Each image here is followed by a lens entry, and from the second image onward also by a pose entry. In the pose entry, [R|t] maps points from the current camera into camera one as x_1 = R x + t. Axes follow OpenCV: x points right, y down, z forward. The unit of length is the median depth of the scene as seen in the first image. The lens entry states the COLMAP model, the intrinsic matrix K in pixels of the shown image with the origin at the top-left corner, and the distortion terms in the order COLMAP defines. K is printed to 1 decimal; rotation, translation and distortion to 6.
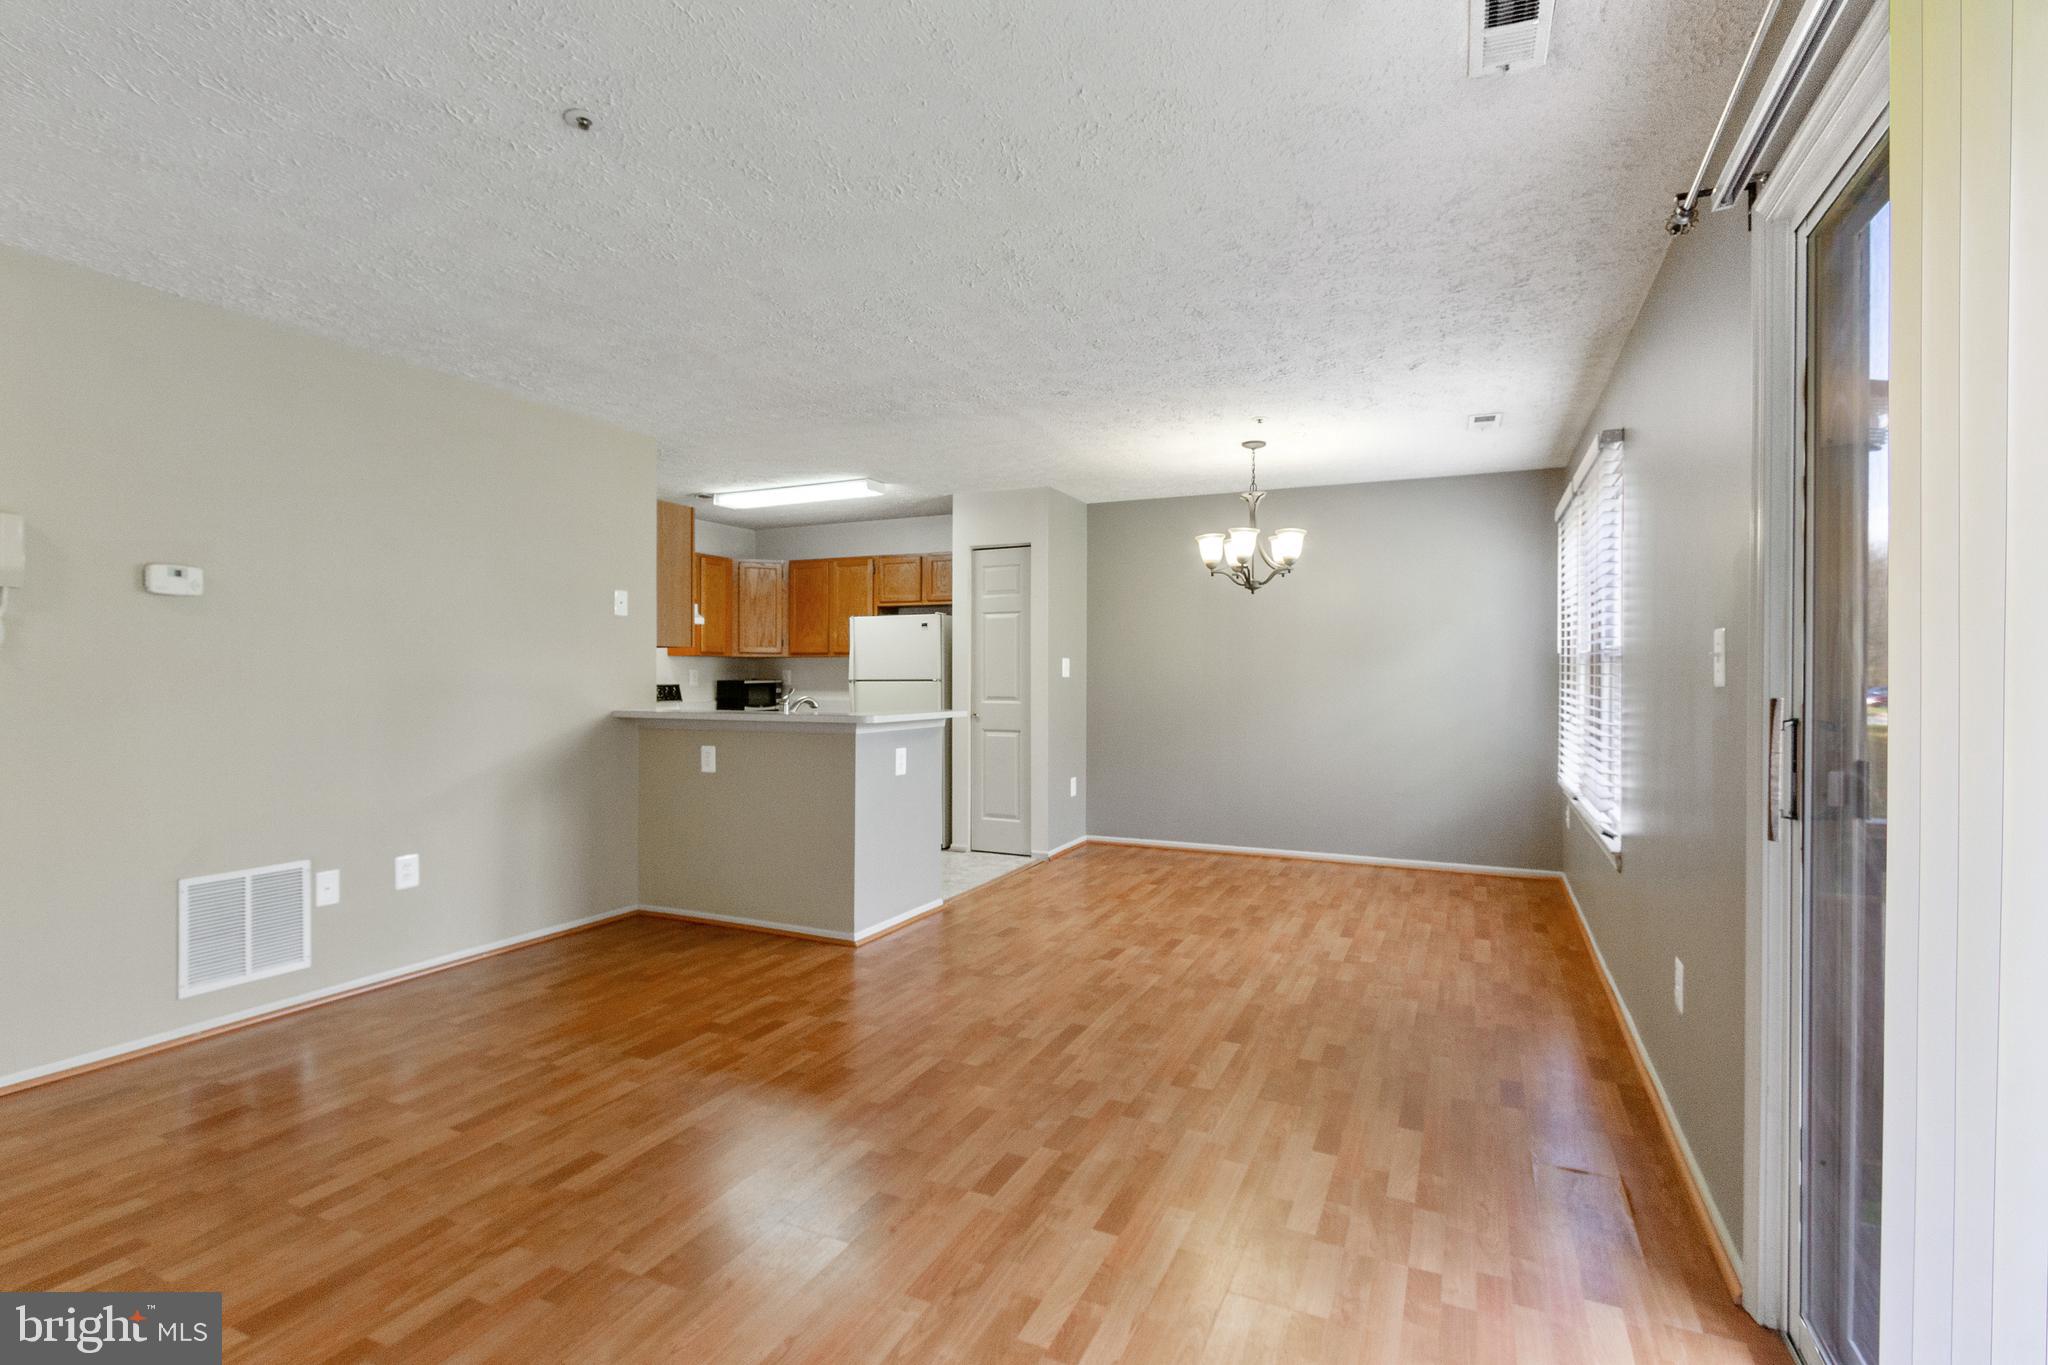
lens RADIAL K [[958.8, 0, 1035.6], [0, 958.8, 679.0], [0, 0, 1]] dist [0.003204, -0.002042]
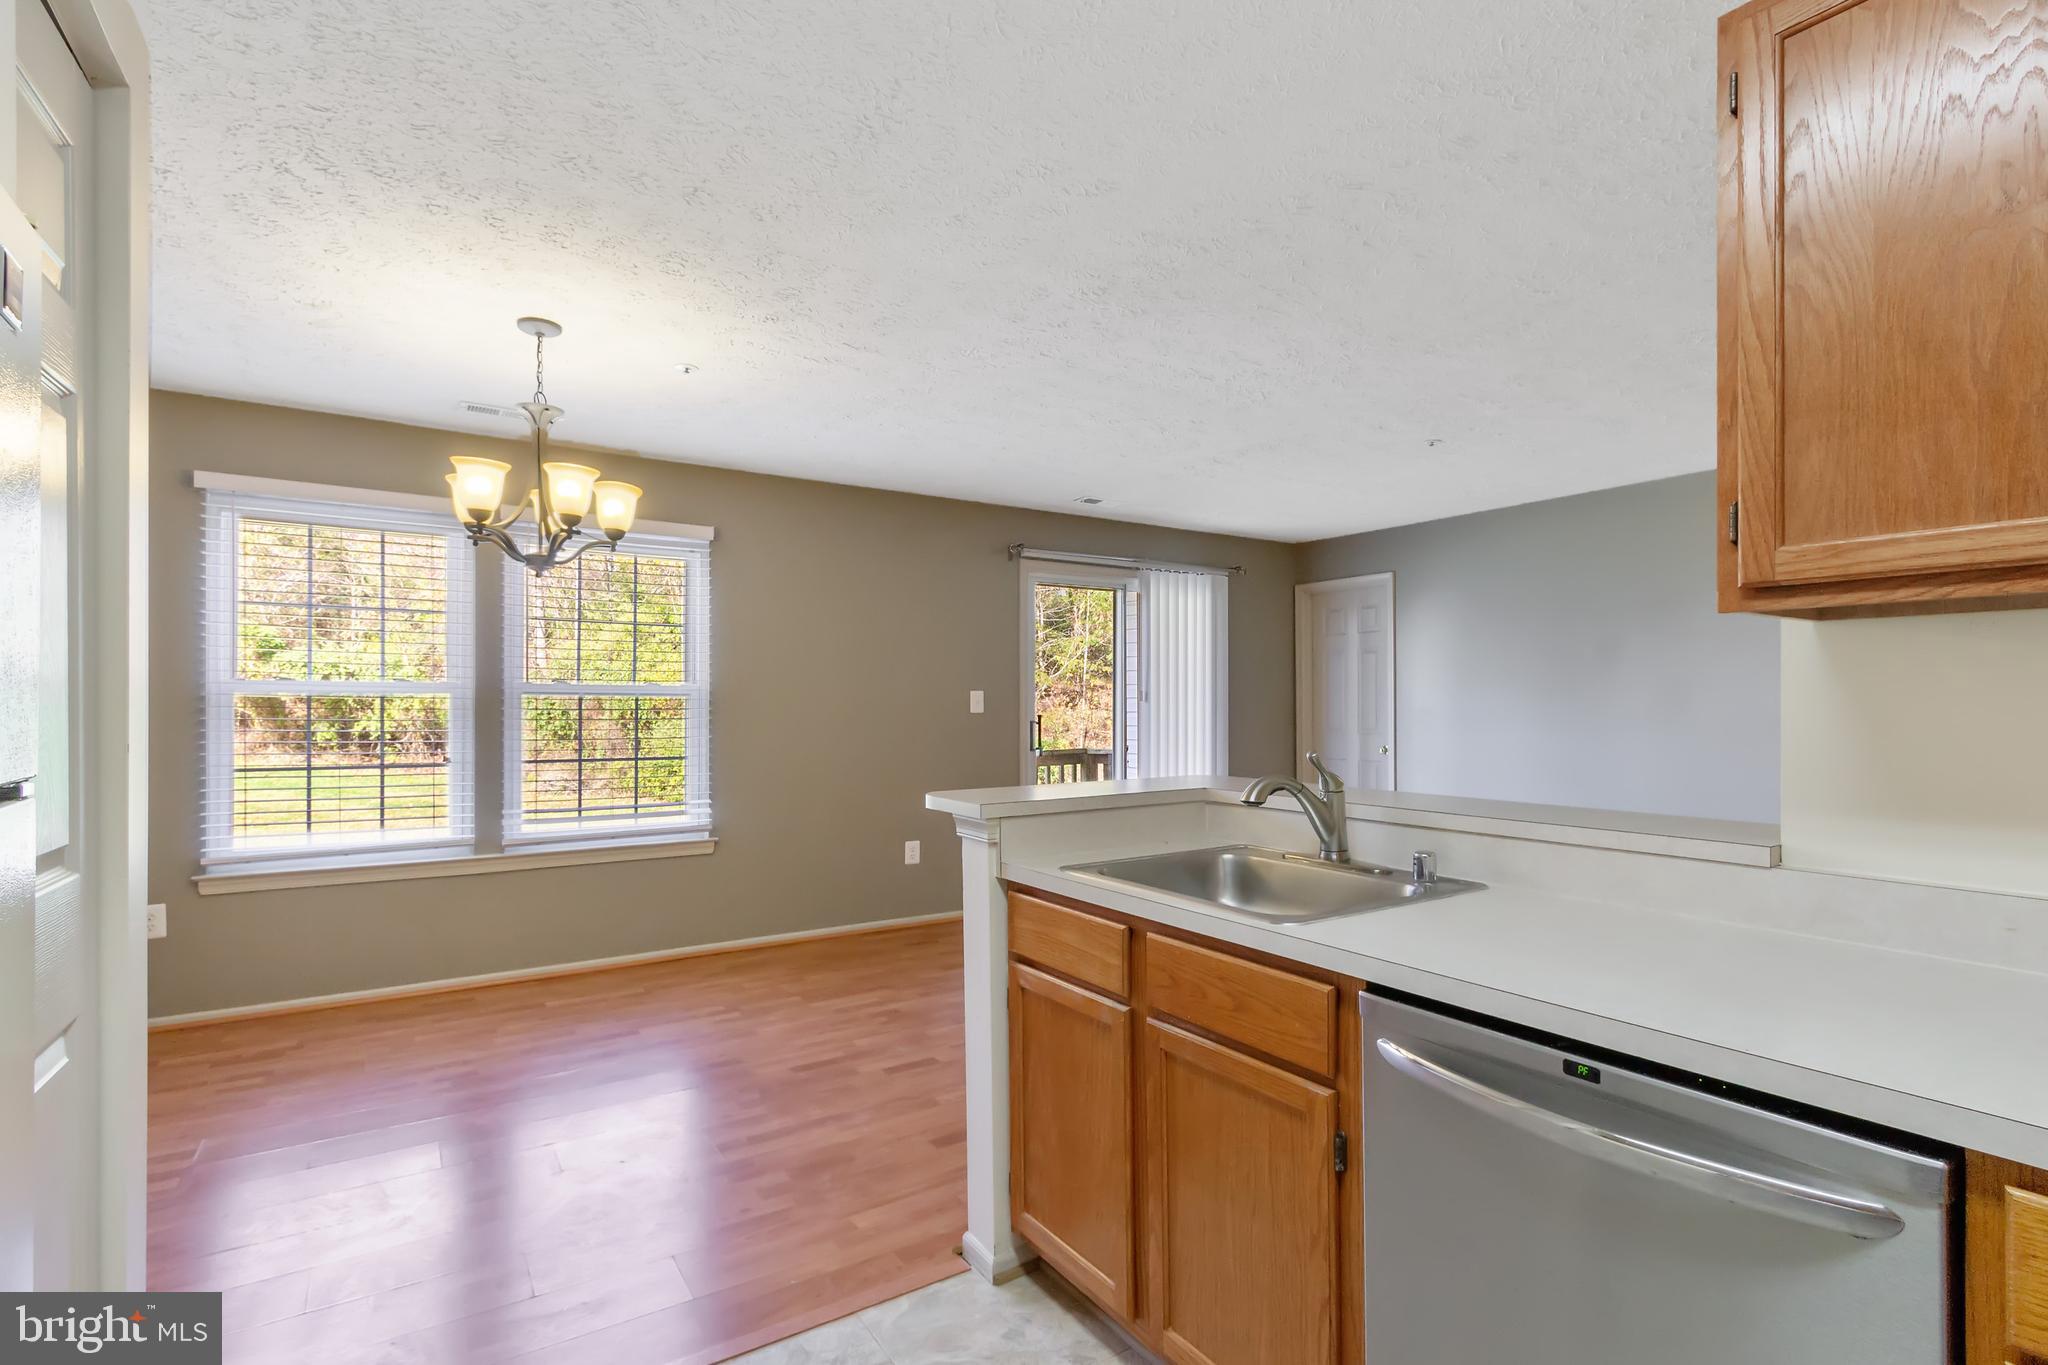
lens RADIAL K [[958.8, 0, 1039.2], [0, 958.8, 700.7], [0, 0, 1]] dist [0.003204, -0.002042]
pose [[-0.851581, -0.001012, 0.524222, -0.397854], [-0.000322, 0.999999, 0.001408, -0.013941], [-0.524223, 0.001031, -0.851580, 1.519180]]
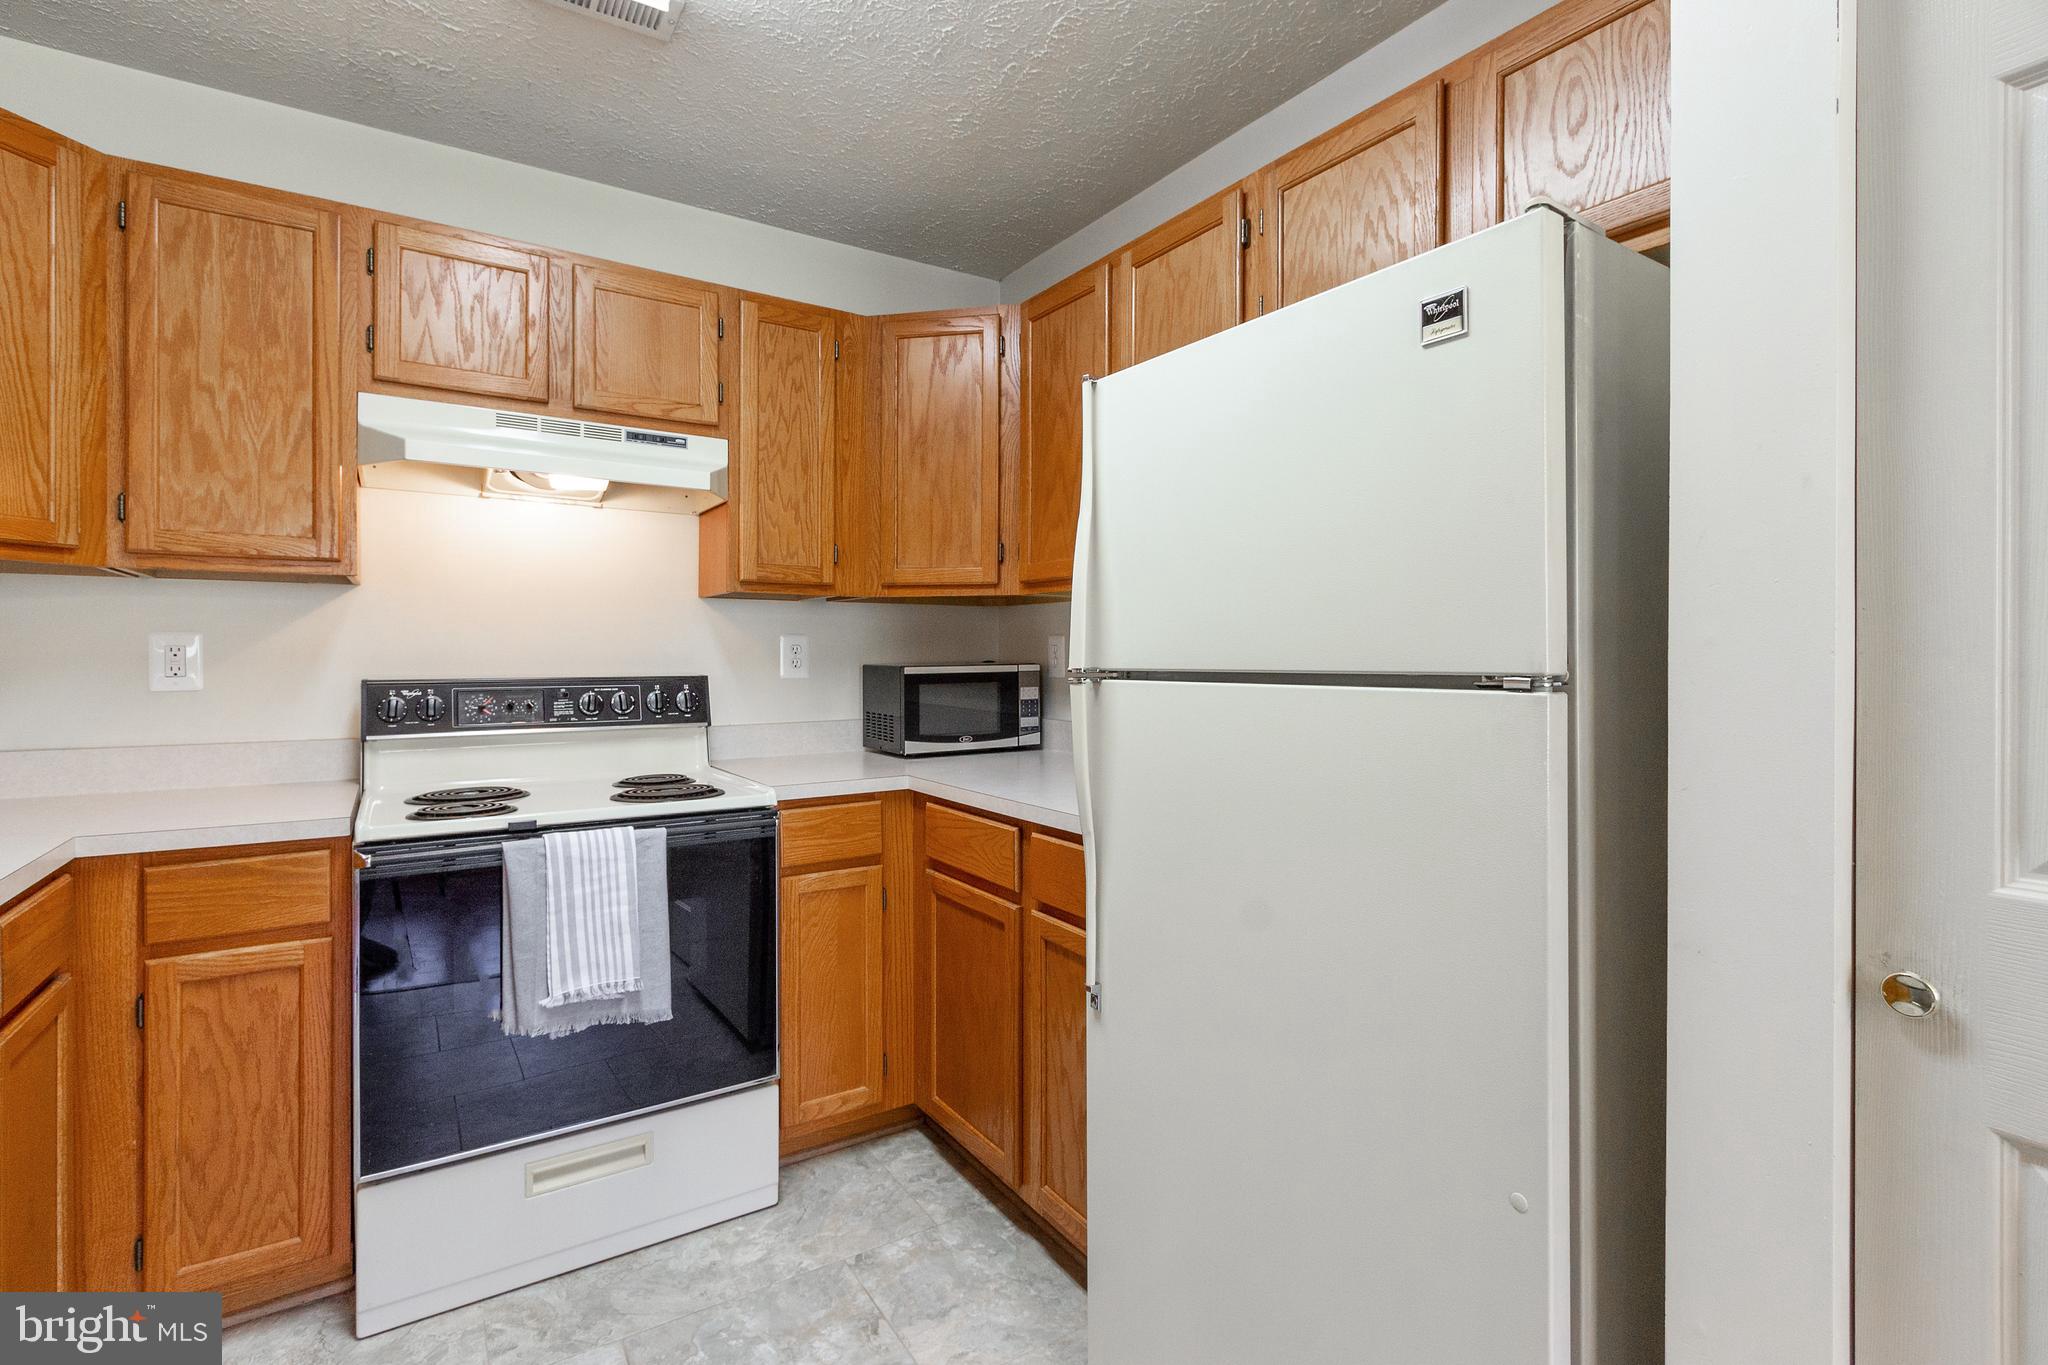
lens RADIAL K [[958.8, 0, 1028.5], [0, 958.8, 654.5], [0, 0, 1]] dist [0.003204, -0.002042]
pose [[0.843783, 0.001266, -0.536683, -0.132167], [-0.003252, 0.999991, -0.002755, -0.003494], [0.536675, 0.004070, 0.843779, 1.236980]]
